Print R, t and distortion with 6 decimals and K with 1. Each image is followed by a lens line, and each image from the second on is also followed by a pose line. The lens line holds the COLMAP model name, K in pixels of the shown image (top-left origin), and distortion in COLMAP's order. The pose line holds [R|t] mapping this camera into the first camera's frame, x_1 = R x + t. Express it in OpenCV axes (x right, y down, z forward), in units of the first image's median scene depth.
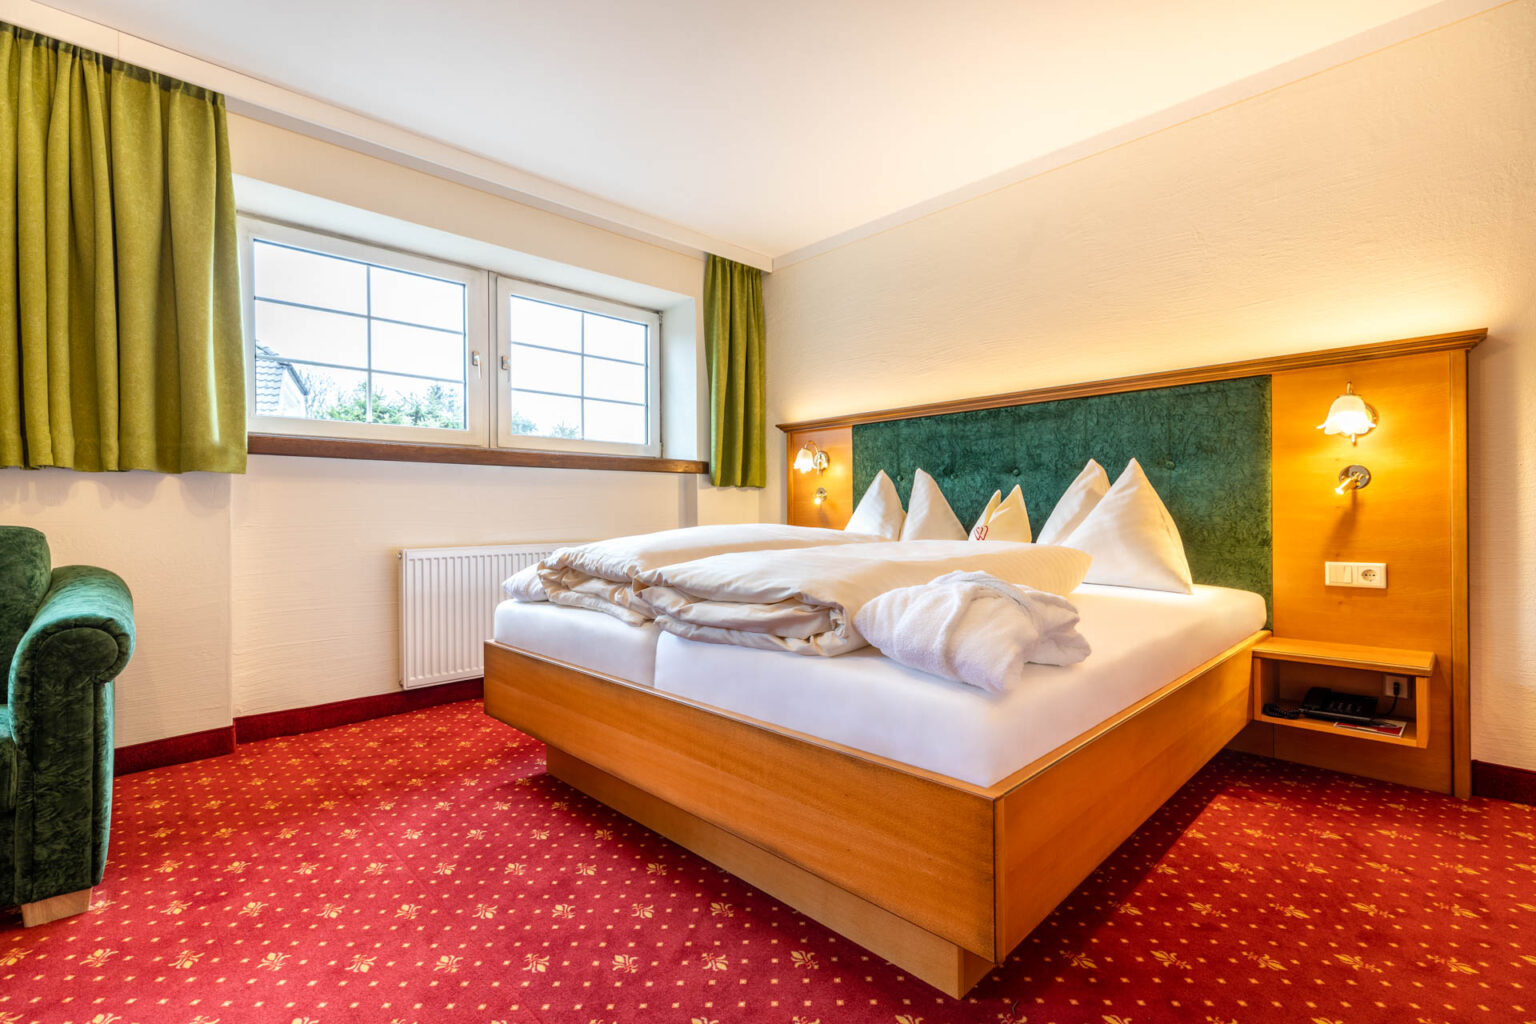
lens RADIAL K [[677.6, 0, 878.5], [0, 677.6, 517.3], [0, 0, 1]] dist [-0.000402, -0.000097]
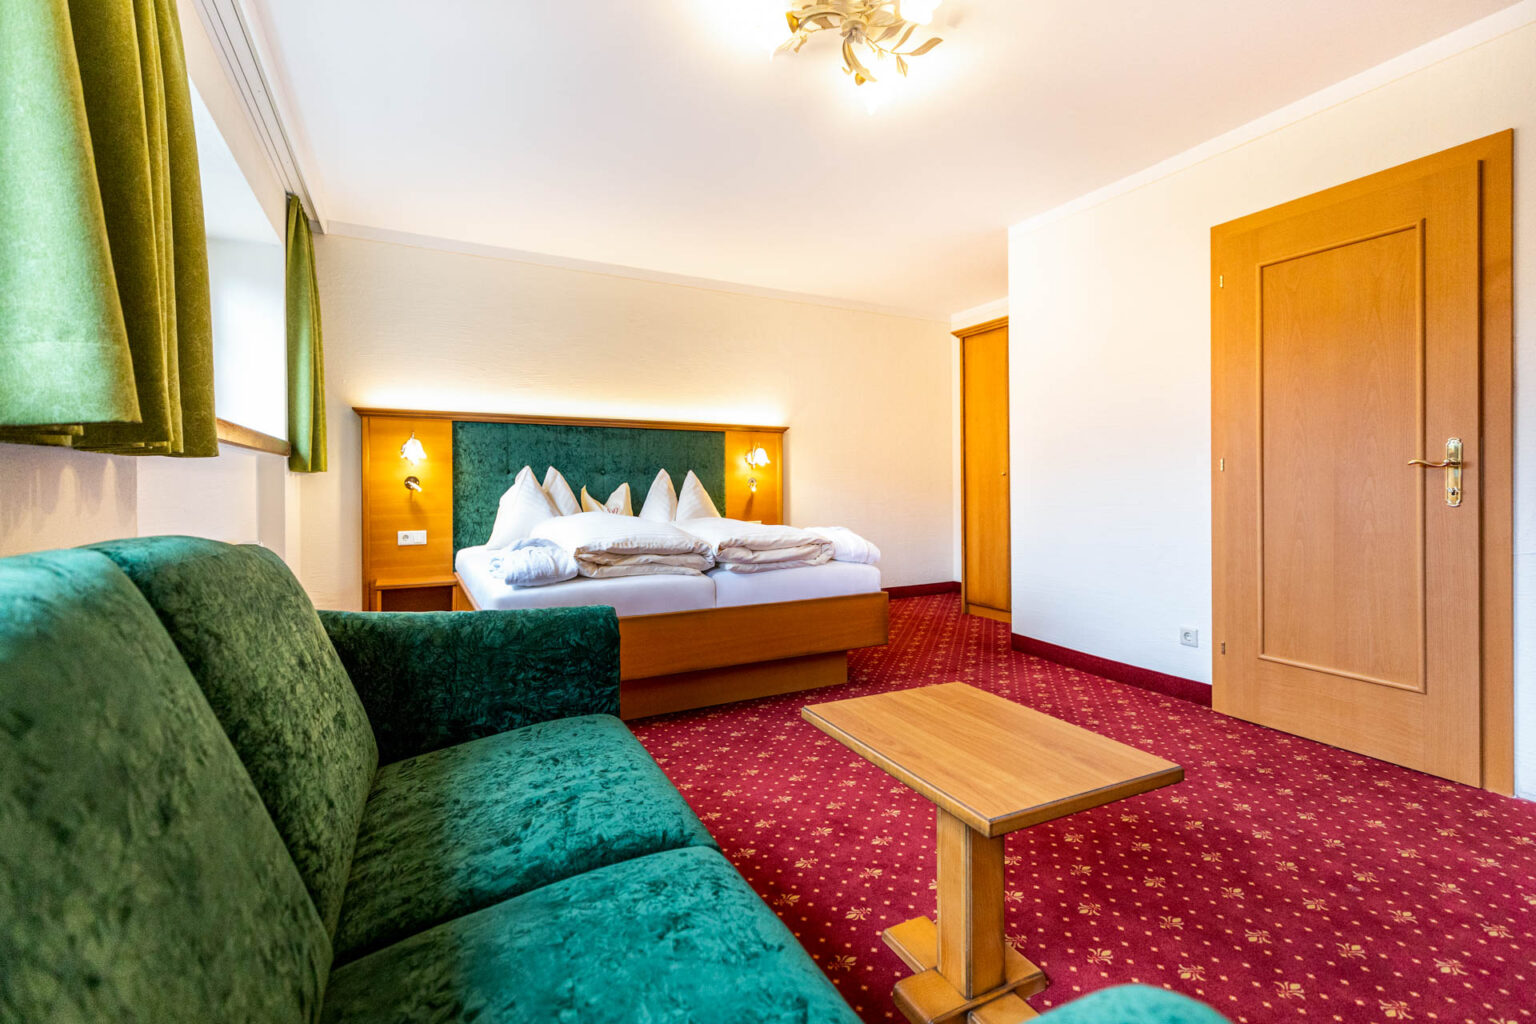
lens RADIAL K [[741.9, 0, 775.0], [0, 741.9, 482.9], [0, 0, 1]] dist [0.001387, -0.000256]
pose [[0.258654, 0.006240, 0.965950, -1.483073], [-0.000541, 0.999980, -0.006314, -0.038655], [-0.965970, 0.001111, 0.258652, 0.259236]]
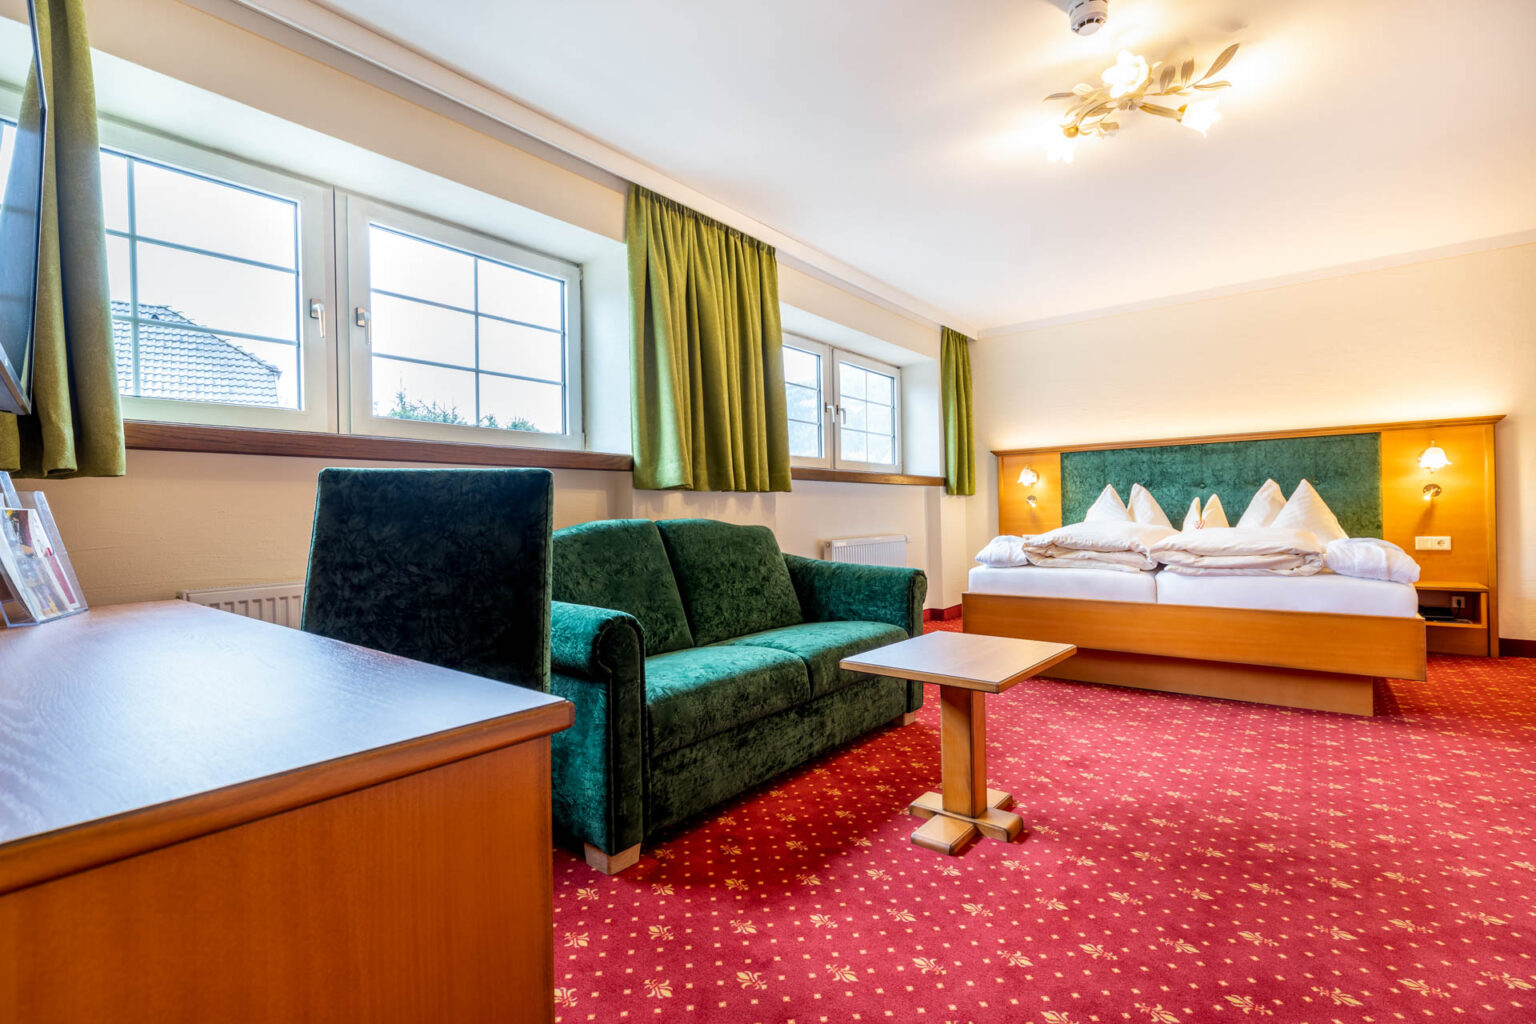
lens RADIAL K [[740.5, 0, 768.0], [0, 740.5, 512.0], [0, 0, 1]] dist [0.000778, -0.000056]
pose [[0.992182, -0.012021, 0.124220, -1.196605], [0.012877, 0.999899, -0.006094, -0.009933], [-0.124134, 0.007645, 0.992236, -0.689795]]
